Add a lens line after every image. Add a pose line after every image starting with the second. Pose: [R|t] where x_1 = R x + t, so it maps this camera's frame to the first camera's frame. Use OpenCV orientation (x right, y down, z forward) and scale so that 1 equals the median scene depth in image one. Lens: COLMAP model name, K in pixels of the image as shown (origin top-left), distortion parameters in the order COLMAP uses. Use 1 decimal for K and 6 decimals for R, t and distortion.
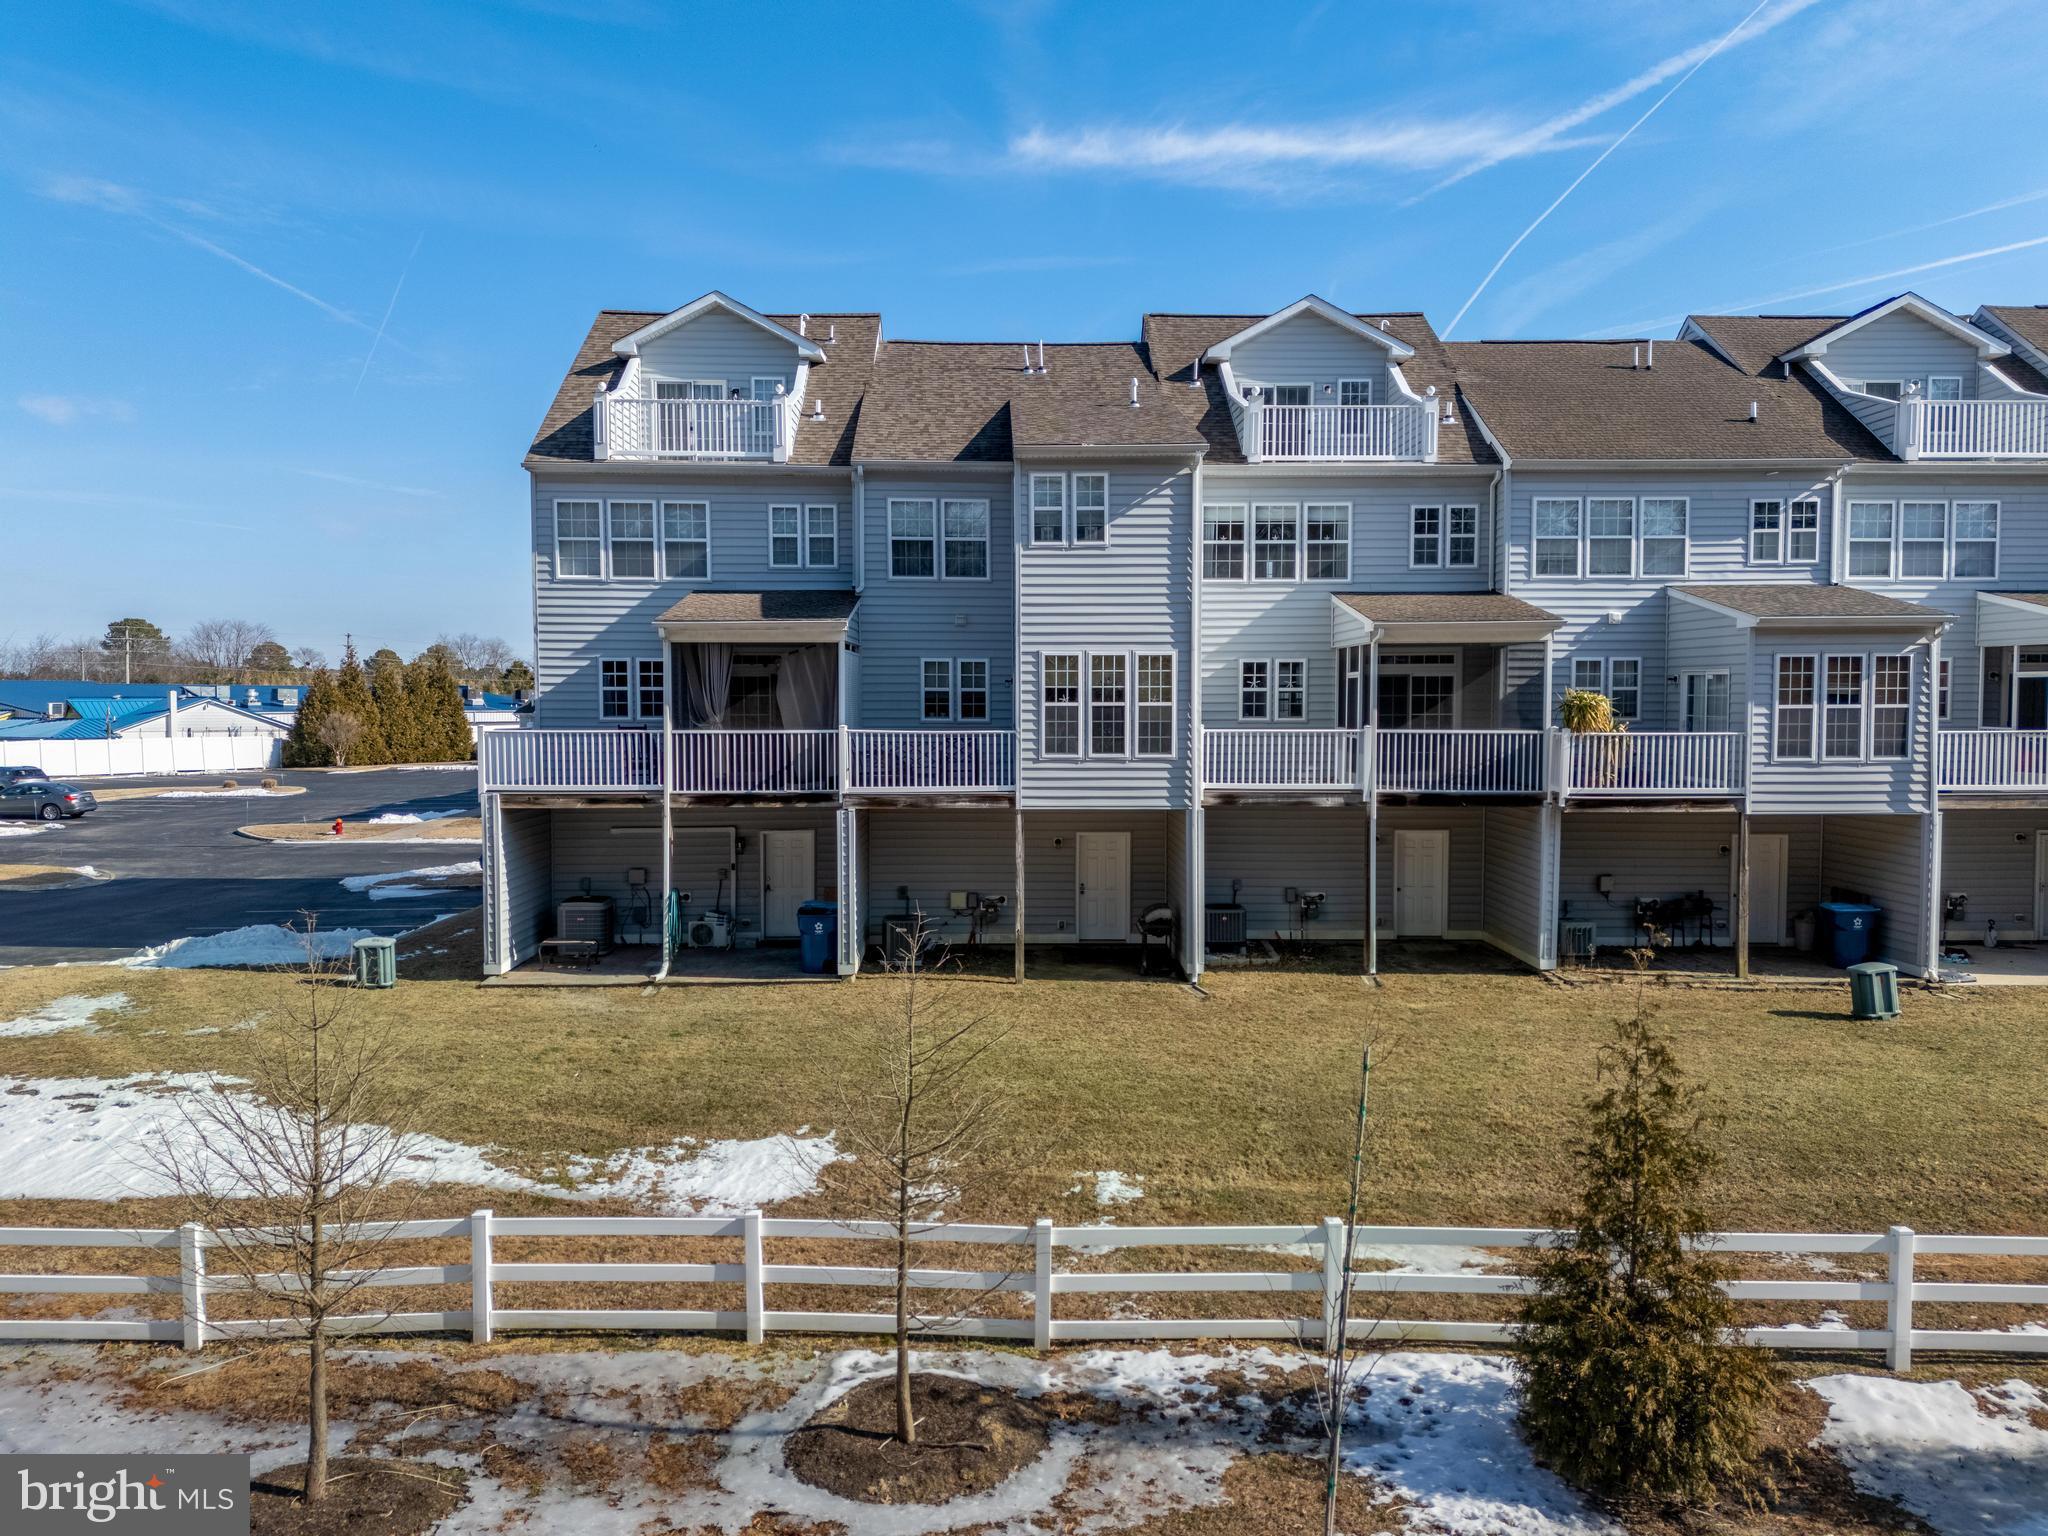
lens RADIAL K [[1528.2, 0, 1012.3], [0, 1528.2, 765.8], [0, 0, 1]] dist [0.100283, -0.133319]
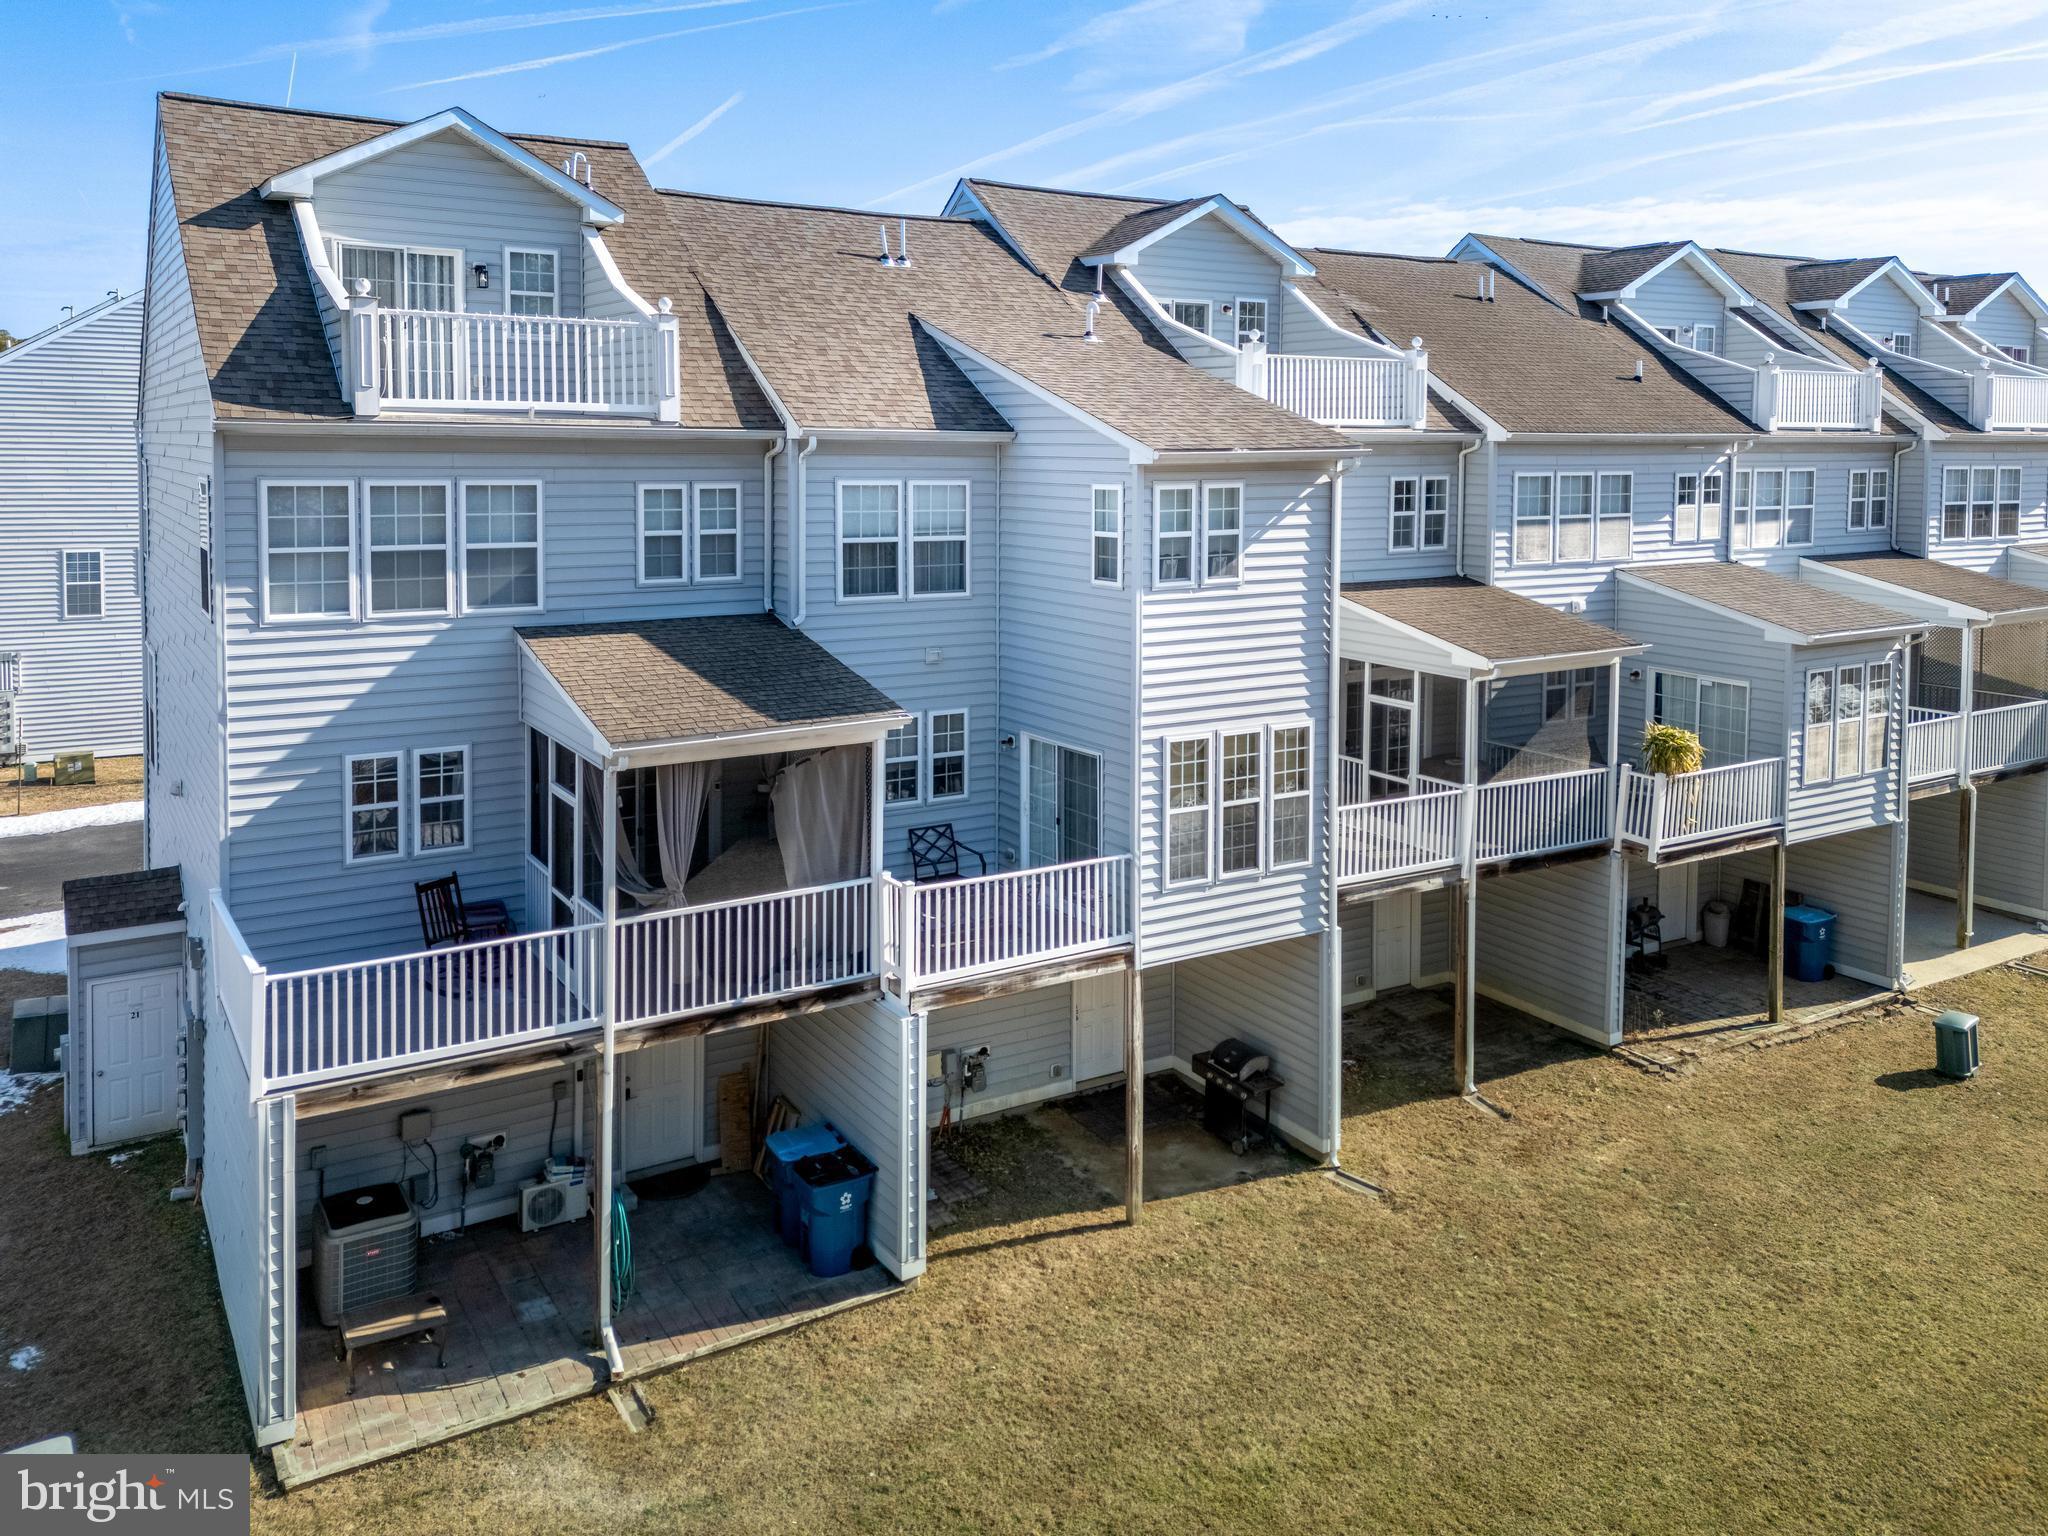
lens RADIAL K [[1613.3, 0, 1019.3], [0, 1613.3, 504.1], [0, 0, 1]] dist [0.070778, -0.070916]
pose [[0.857666, -0.017074, 0.513924, -0.404007], [0.014843, 0.999854, 0.008447, -0.183476], [-0.513994, 0.000383, 0.857794, 0.395038]]
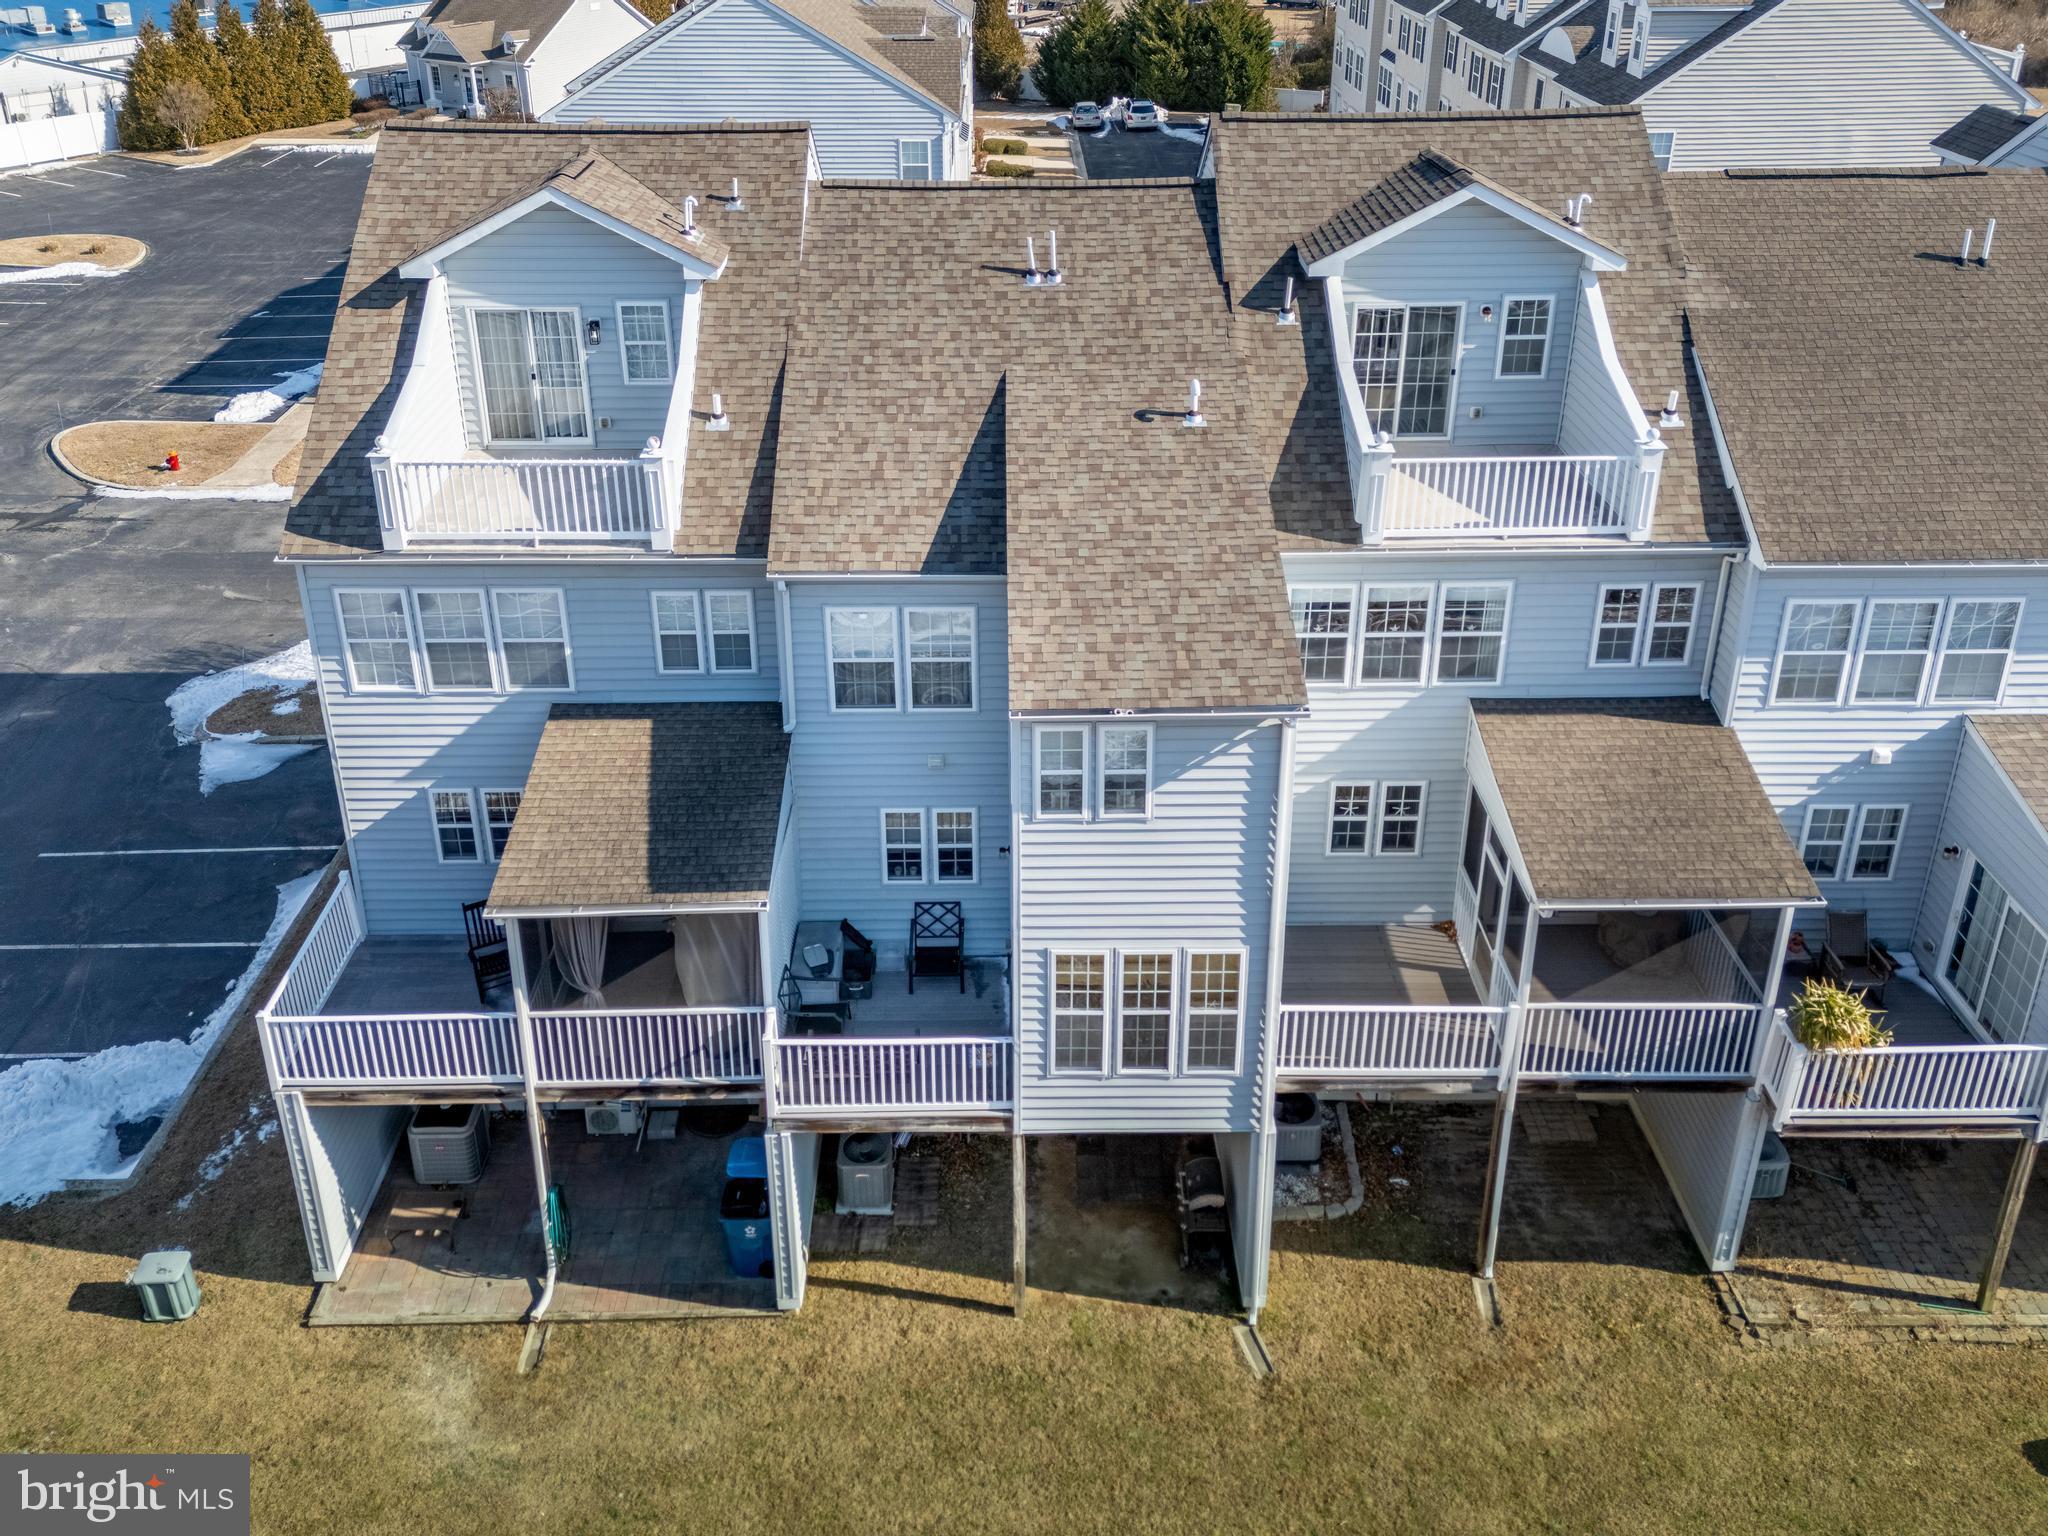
lens RADIAL K [[1696.3, 0, 1005.2], [0, 1696.3, 537.1], [0, 0, 1]] dist [0.085776, -0.075808]
pose [[0.999940, -0.002401, -0.010675, 0.006868], [0.006067, 0.933581, 0.358314, -0.511777], [0.009106, -0.358357, 0.933540, 0.341087]]
